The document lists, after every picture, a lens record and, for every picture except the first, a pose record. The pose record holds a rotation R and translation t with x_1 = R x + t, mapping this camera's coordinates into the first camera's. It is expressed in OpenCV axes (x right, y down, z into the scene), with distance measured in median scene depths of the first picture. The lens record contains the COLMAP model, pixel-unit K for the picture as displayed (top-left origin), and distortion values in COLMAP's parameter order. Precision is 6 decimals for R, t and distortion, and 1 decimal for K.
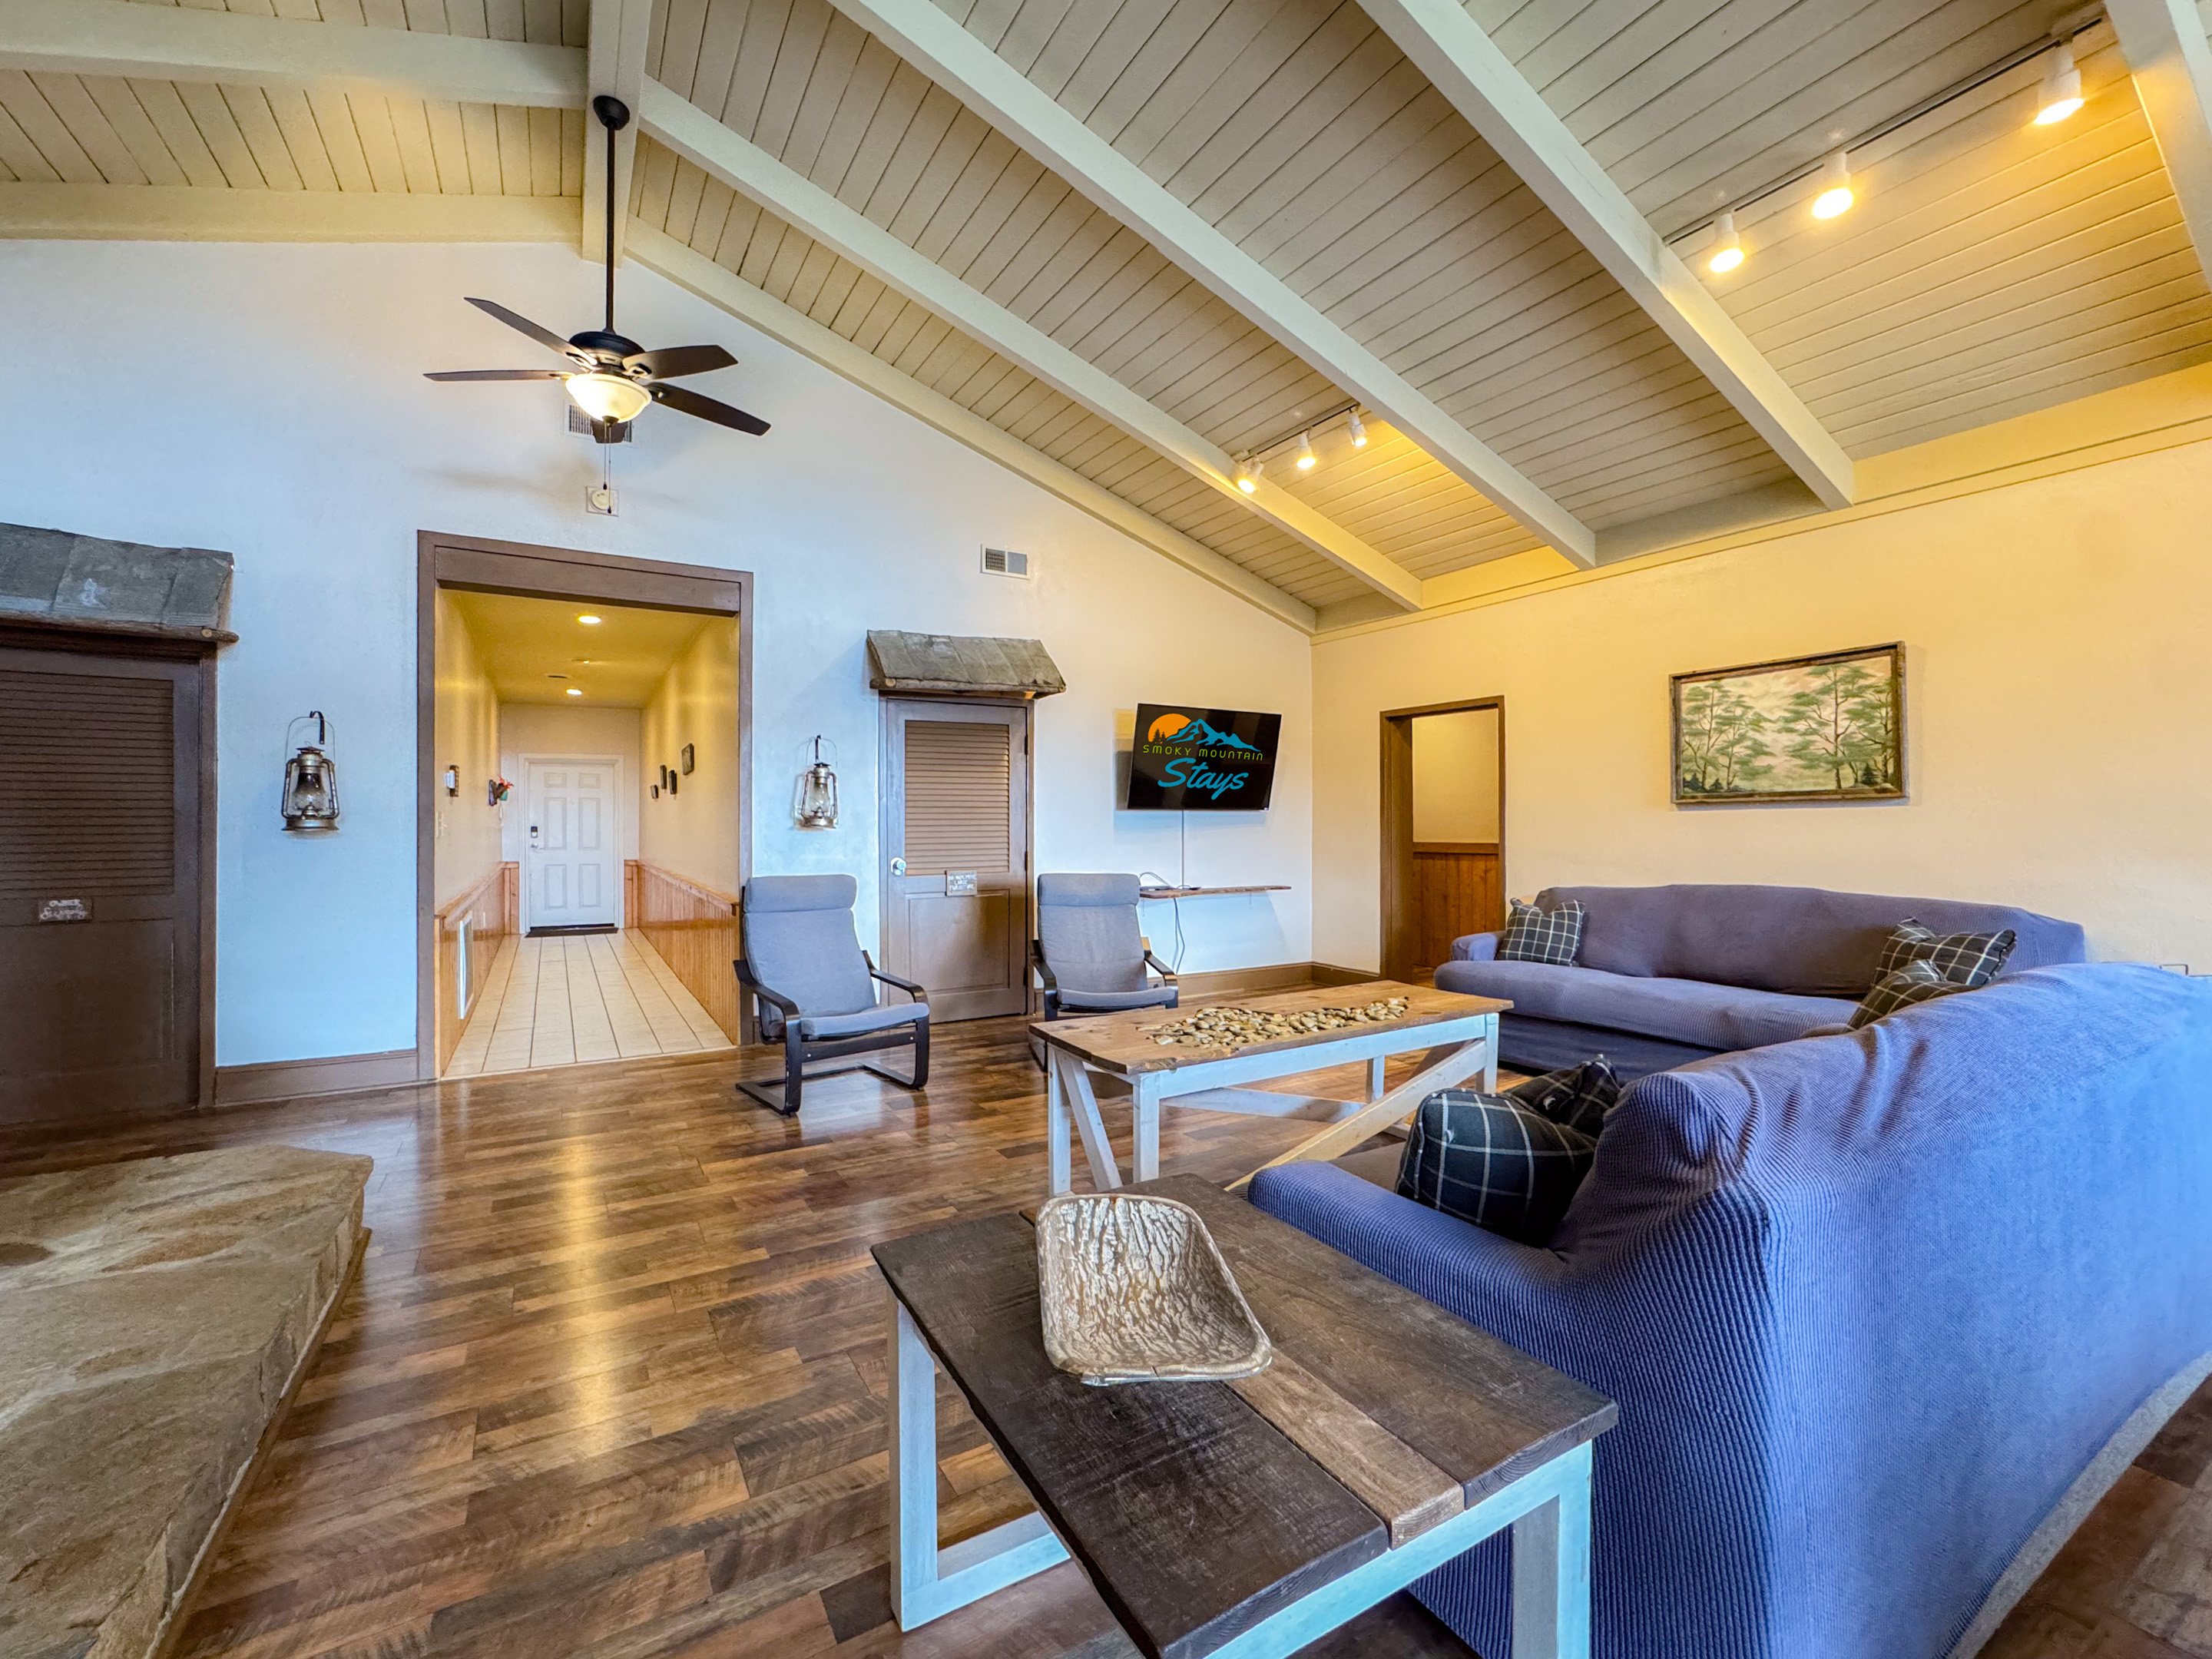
lens RADIAL K [[943.9, 0, 1101.7], [0, 943.9, 833.9], [0, 0, 1]] dist [-0.000520, 0.000087]
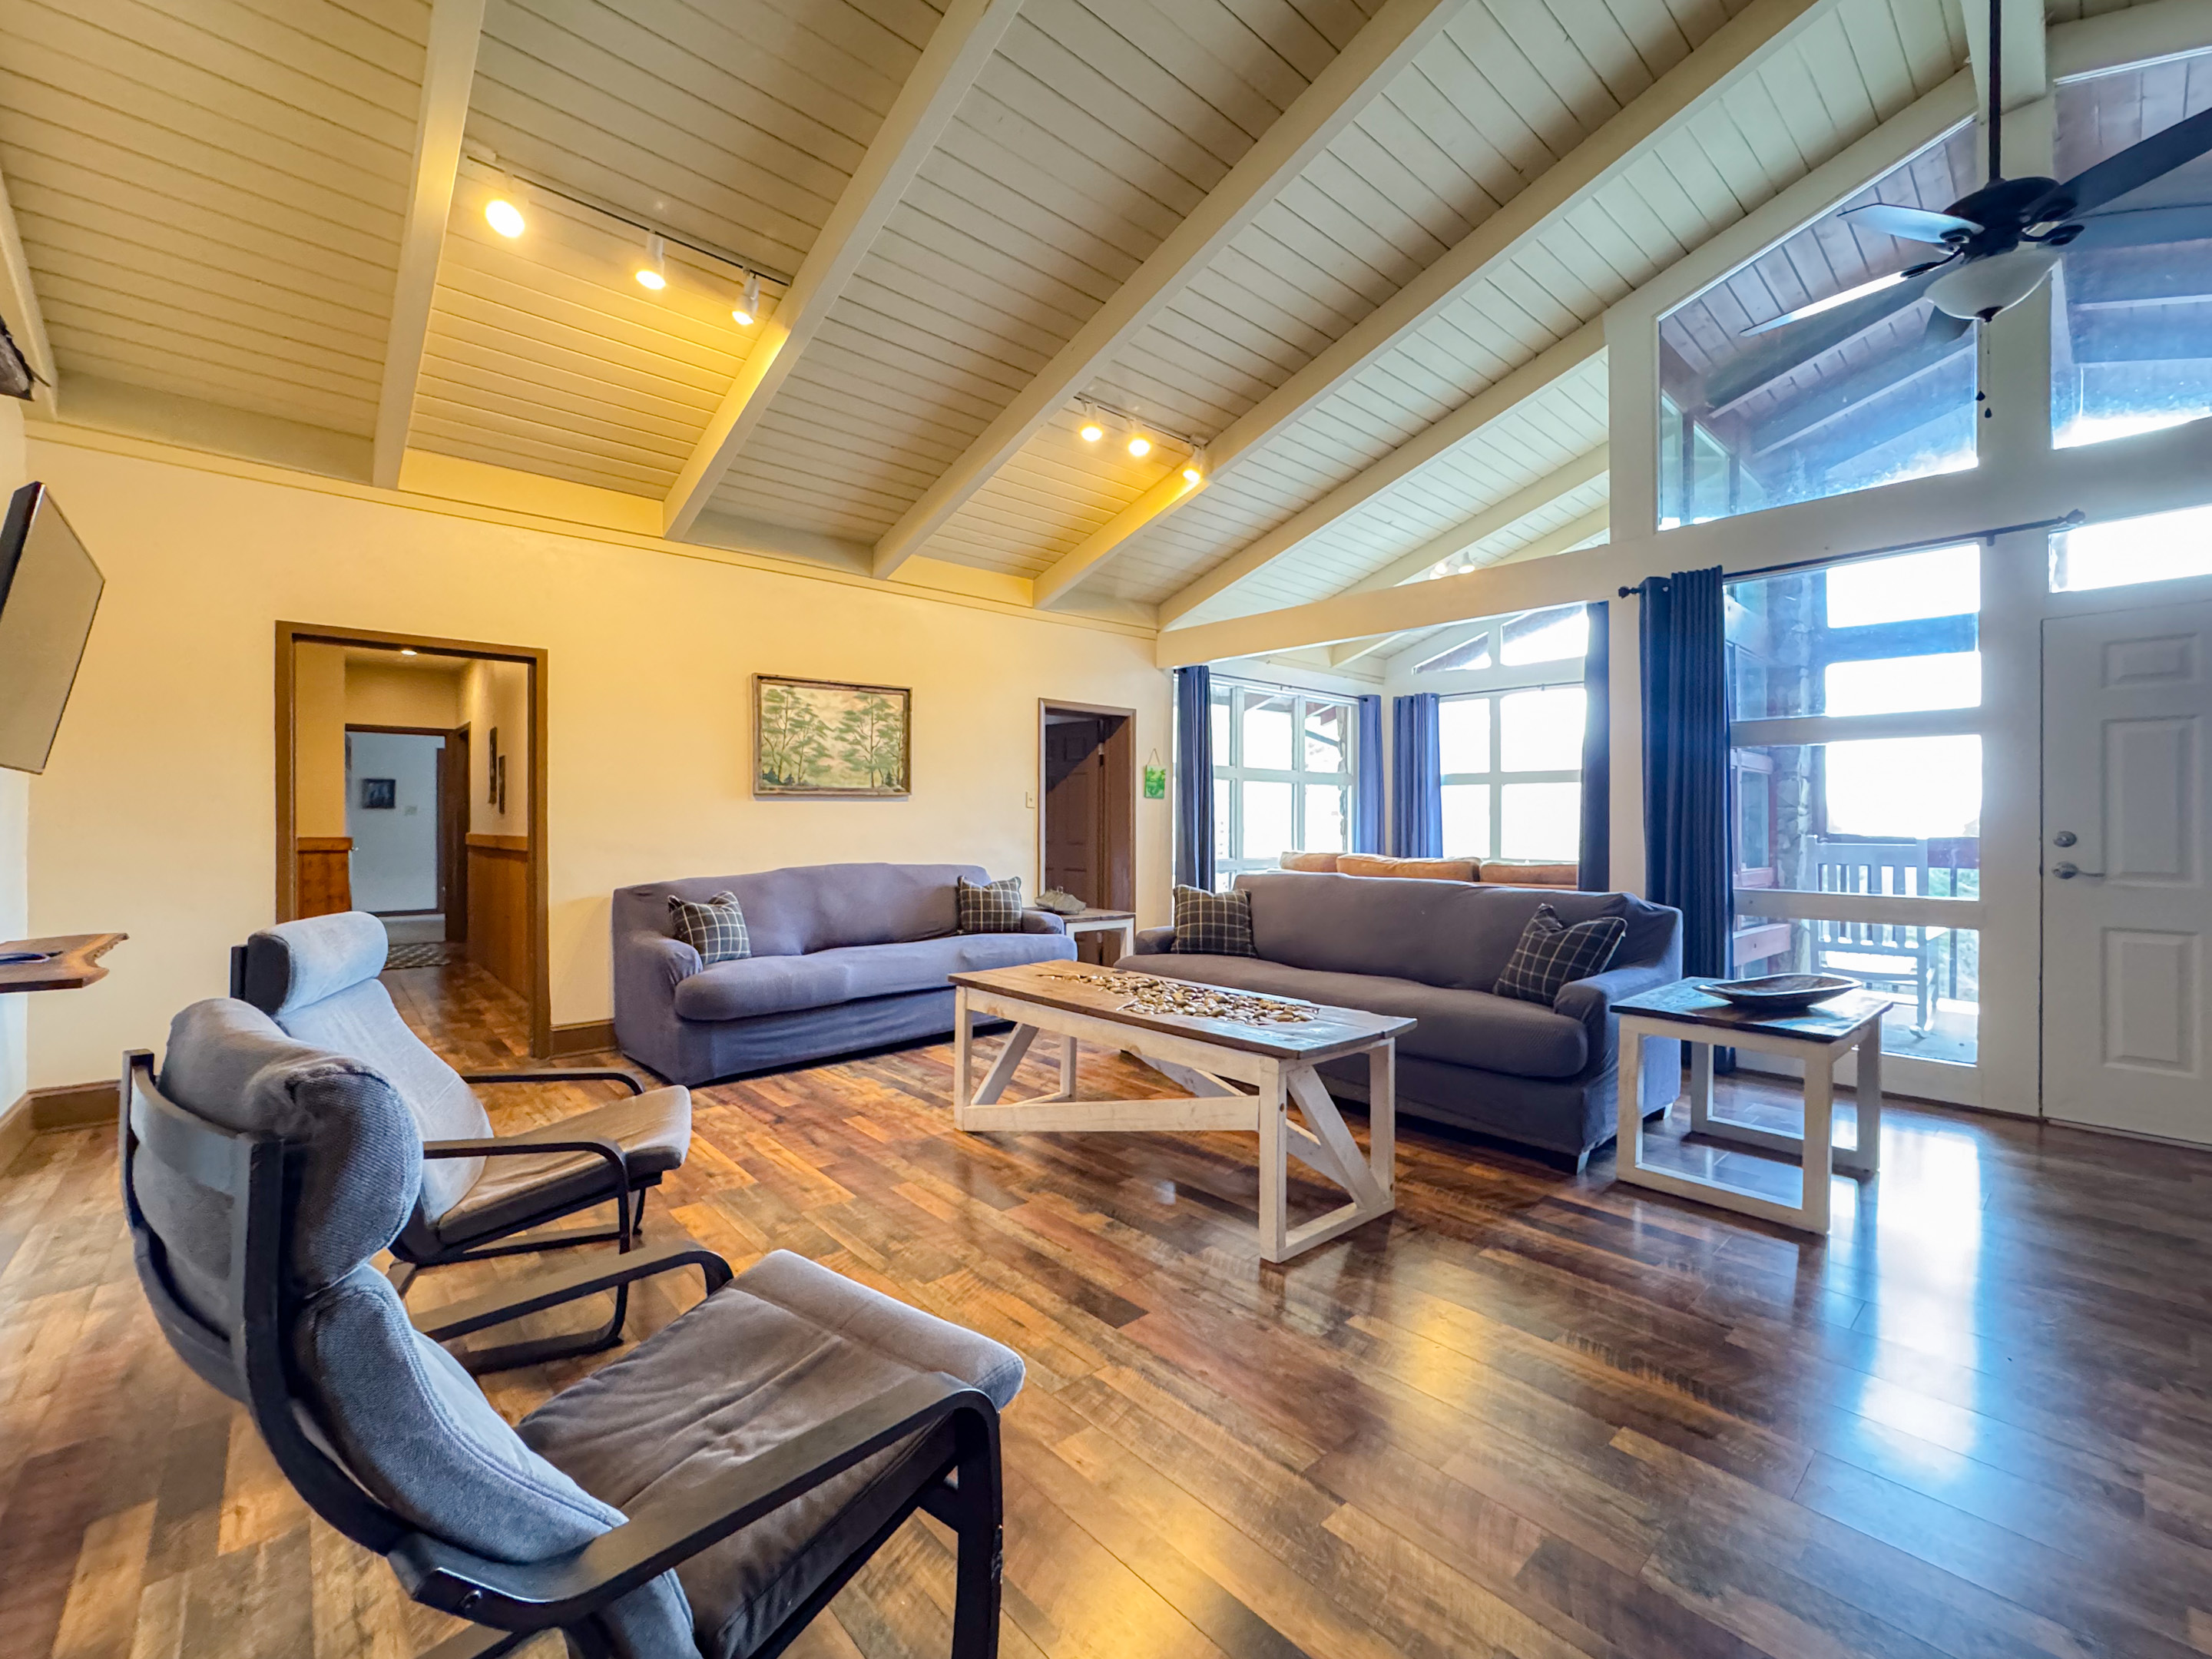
lens RADIAL K [[943.9, 0, 1101.7], [0, 943.9, 833.9], [0, 0, 1]] dist [-0.000520, 0.000087]
pose [[-0.195601, -0.010468, 0.980628, -0.557713], [0.012387, 0.999837, 0.013144, 0.004132], [-0.980605, 0.014718, -0.195439, 0.887224]]
